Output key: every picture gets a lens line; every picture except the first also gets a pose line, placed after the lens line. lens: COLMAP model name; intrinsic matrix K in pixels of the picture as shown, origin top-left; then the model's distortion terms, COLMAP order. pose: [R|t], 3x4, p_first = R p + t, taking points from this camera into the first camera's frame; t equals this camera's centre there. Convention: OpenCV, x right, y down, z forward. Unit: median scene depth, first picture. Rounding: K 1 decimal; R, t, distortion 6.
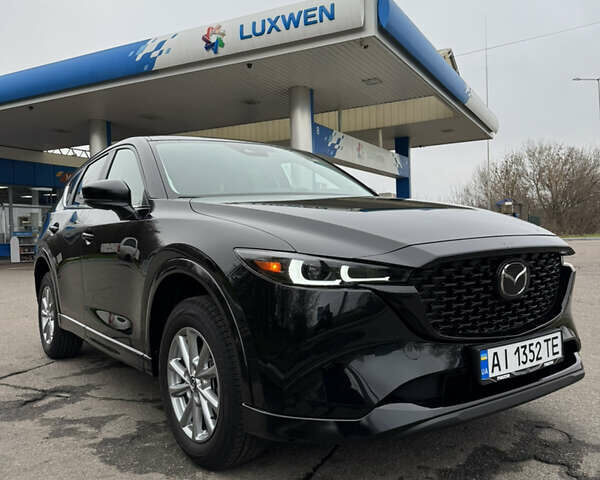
lens RADIAL K [[556.4, 0, 308.5], [0, 556.4, 245.2], [0, 0, 1]] dist [0.112774, -0.202147]
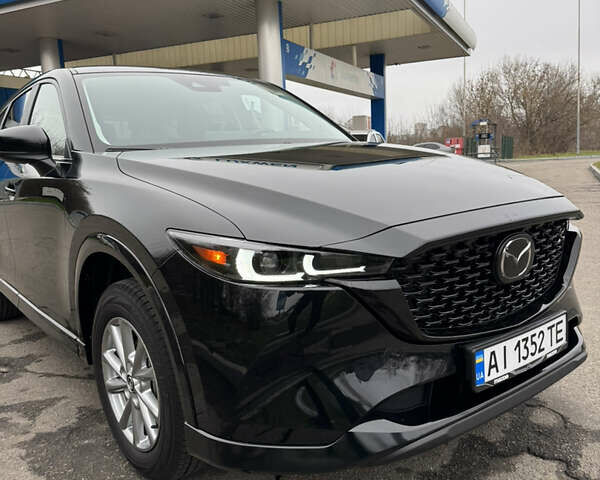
lens RADIAL K [[556.4, 0, 308.5], [0, 556.4, 245.2], [0, 0, 1]] dist [0.112774, -0.202147]
pose [[0.998817, -0.019942, 0.044350, 0.025746], [0.013649, 0.990350, 0.137913, -0.068983], [-0.046672, -0.137145, 0.989451, 0.190433]]
